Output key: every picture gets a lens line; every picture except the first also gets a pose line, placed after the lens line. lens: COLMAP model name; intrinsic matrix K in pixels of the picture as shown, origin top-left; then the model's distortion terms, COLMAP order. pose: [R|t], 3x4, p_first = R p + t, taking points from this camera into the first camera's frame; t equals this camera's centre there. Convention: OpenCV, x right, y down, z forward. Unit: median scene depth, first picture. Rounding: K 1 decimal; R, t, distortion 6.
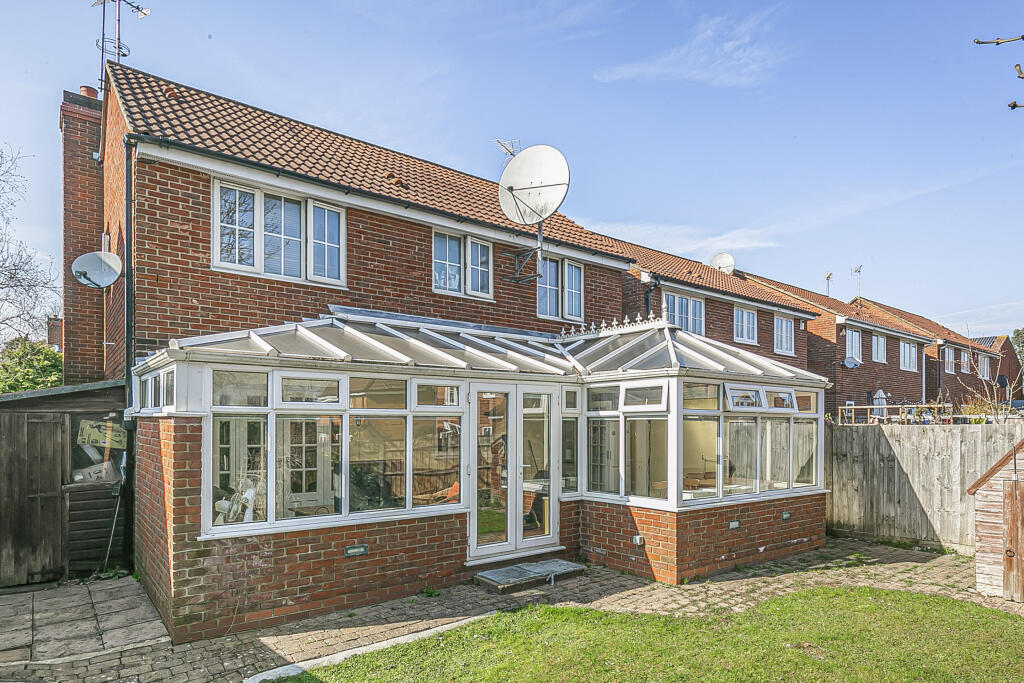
lens RADIAL K [[590.9, 0, 512.0], [0, 590.9, 341.5], [0, 0, 1]] dist [0.000209, 0.000187]
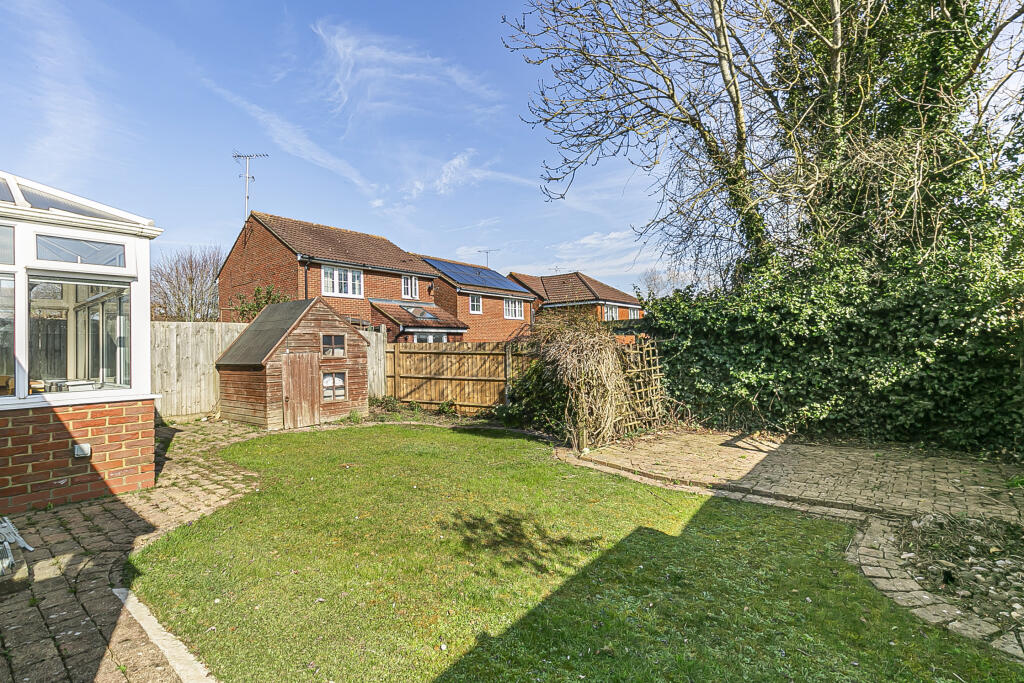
lens RADIAL K [[472.9, 0, 512.0], [0, 472.9, 341.5], [0, 0, 1]] dist [0.000093, -0.000021]
pose [[-0.209524, 0.015375, 0.977683, -0.490071], [-0.117822, 0.992194, -0.040853, 0.192705], [-0.970679, -0.123753, -0.206077, 0.714063]]
